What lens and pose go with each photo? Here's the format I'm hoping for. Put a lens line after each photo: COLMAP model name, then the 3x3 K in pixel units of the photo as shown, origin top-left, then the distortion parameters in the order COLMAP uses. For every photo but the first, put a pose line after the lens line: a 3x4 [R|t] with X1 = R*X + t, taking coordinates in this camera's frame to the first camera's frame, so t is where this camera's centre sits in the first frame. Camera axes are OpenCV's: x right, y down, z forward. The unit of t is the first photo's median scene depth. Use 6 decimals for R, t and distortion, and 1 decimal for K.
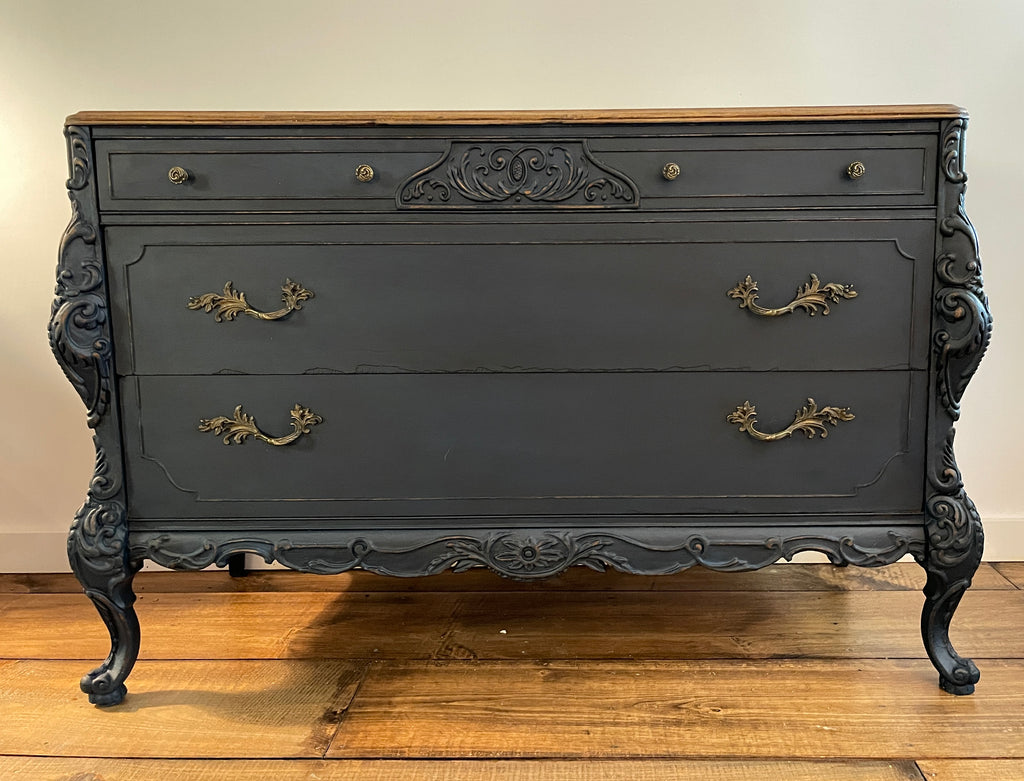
lens RADIAL K [[932.2, 0, 557.8], [0, 932.2, 356.2], [0, 0, 1]] dist [0.034253, -0.013218]
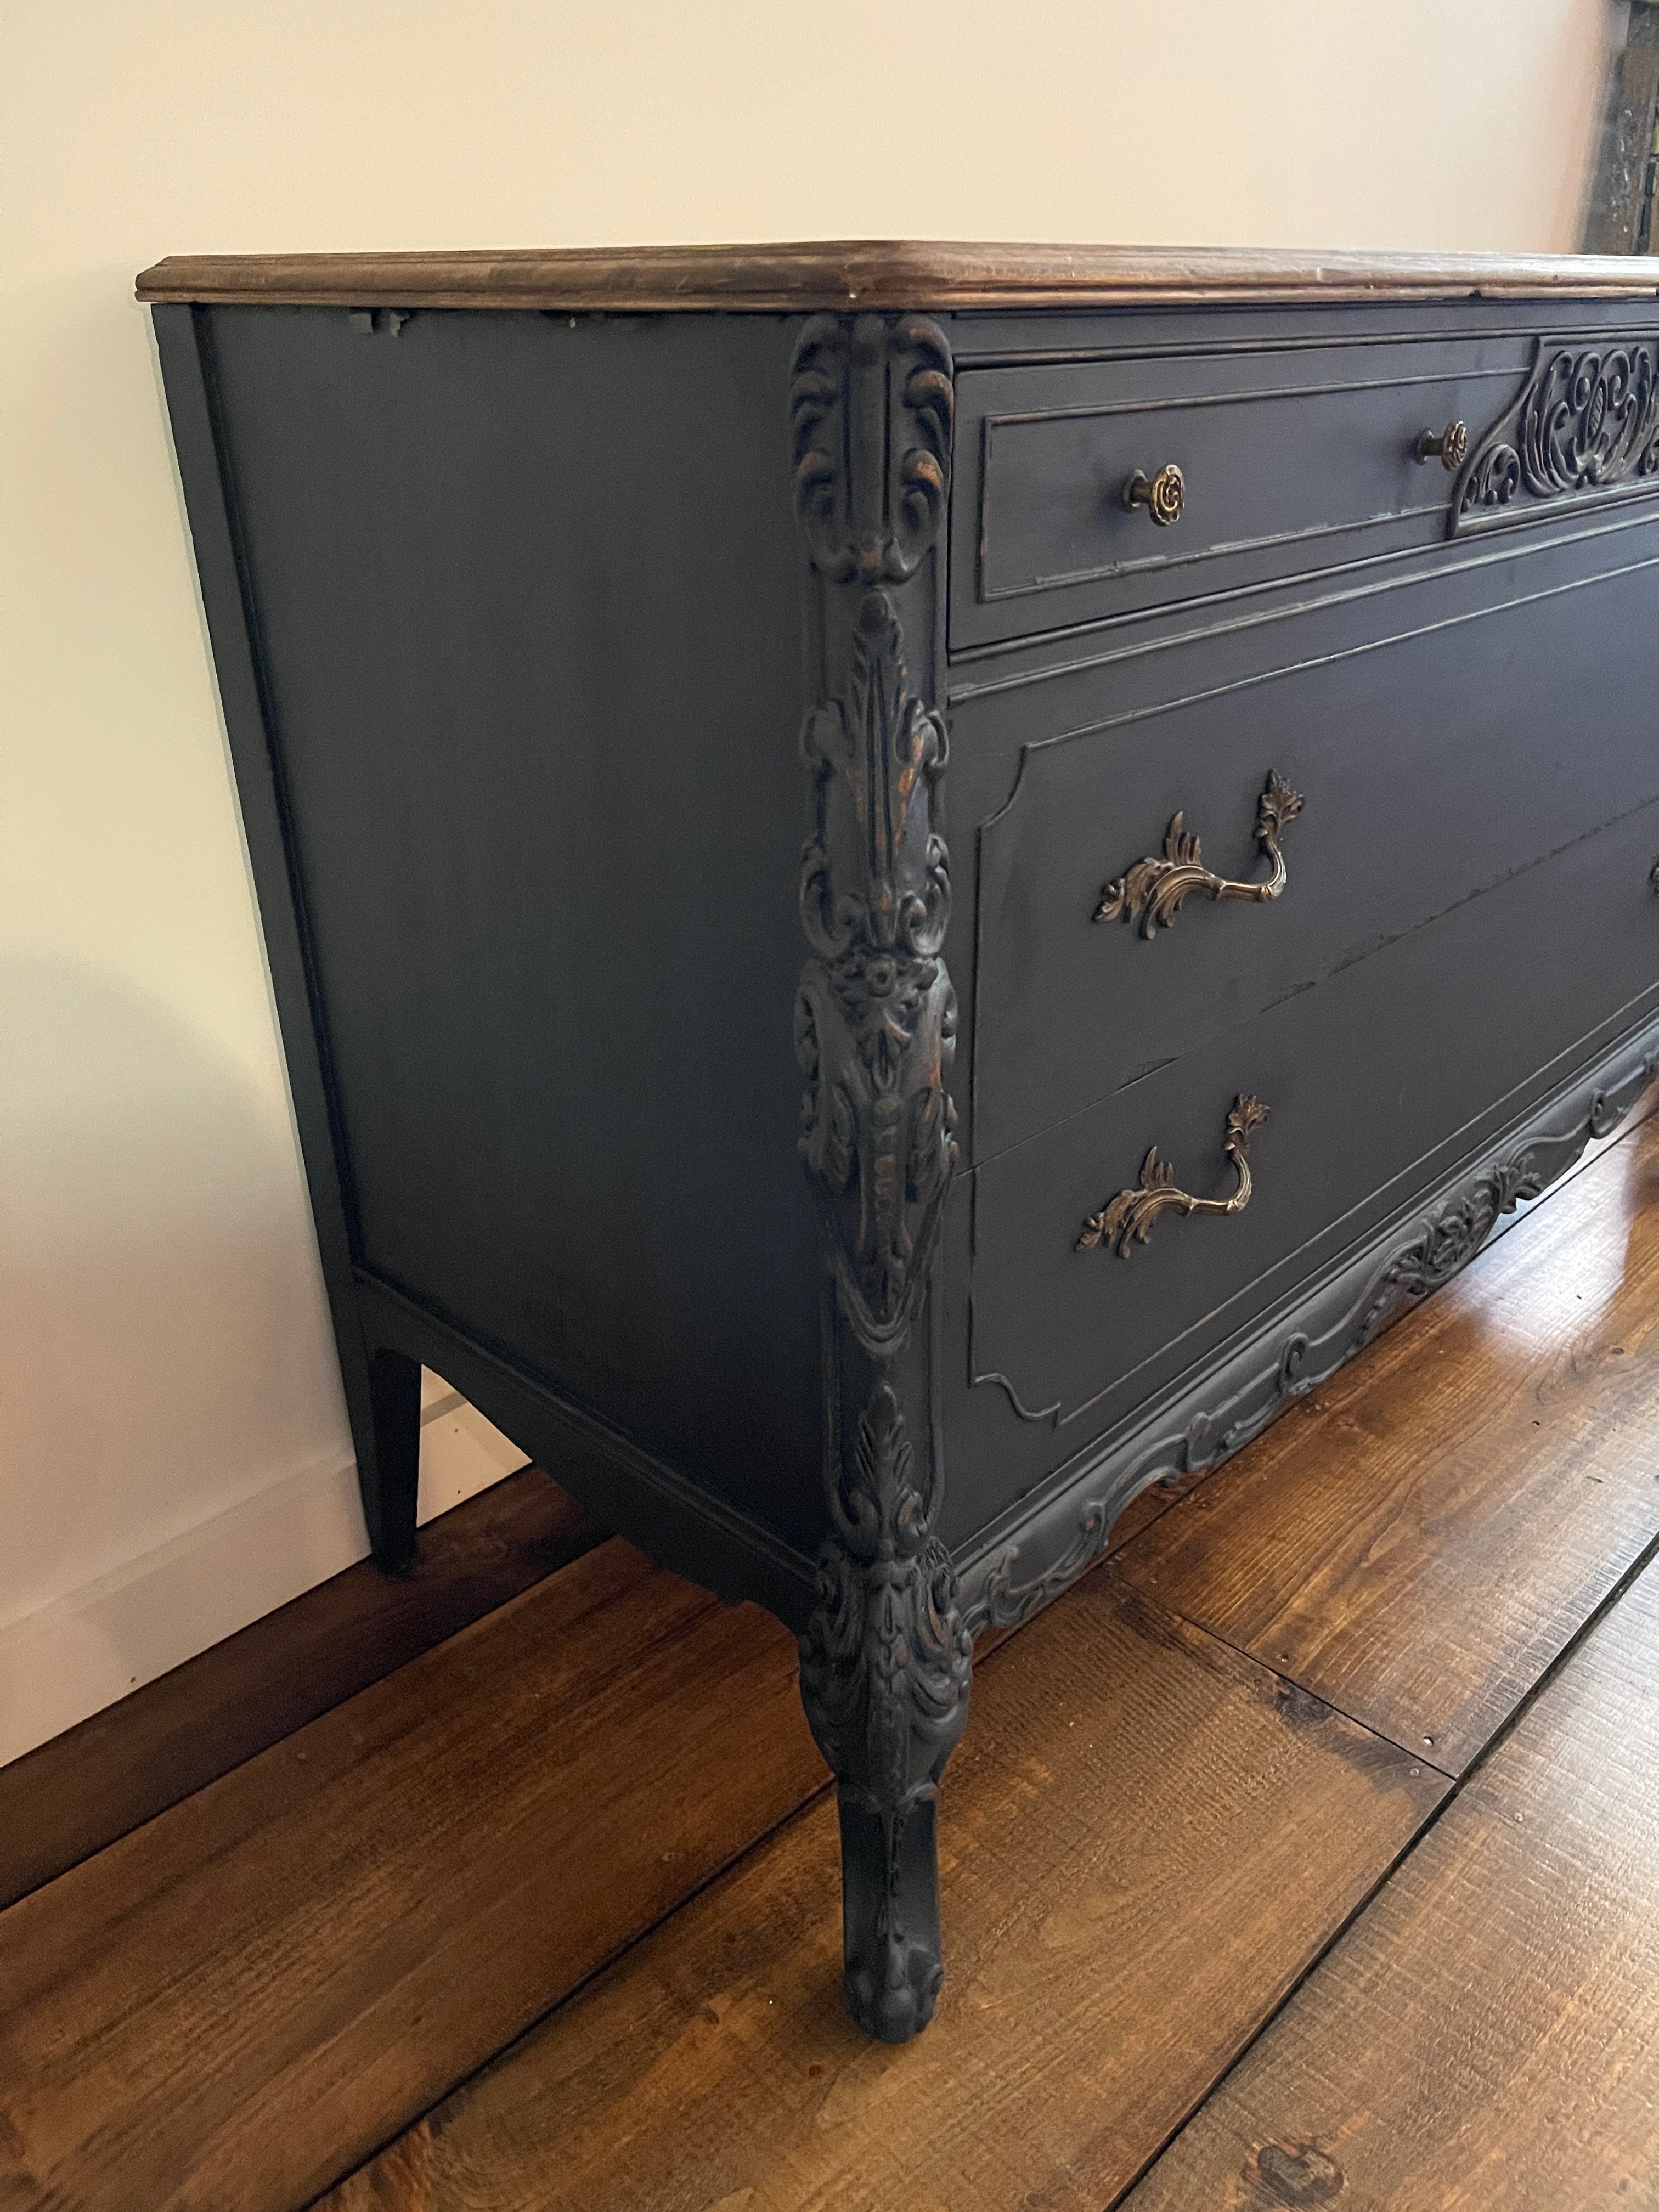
lens RADIAL K [[1622.3, 0, 829.0], [0, 1622.3, 1111.5], [0, 0, 1]] dist [0.005258, -0.003813]
pose [[0.689797, -0.320183, 0.649356, -0.846840], [0.107885, 0.932340, 0.345113, -0.194605], [-0.715920, -0.168002, 0.677668, 0.692383]]
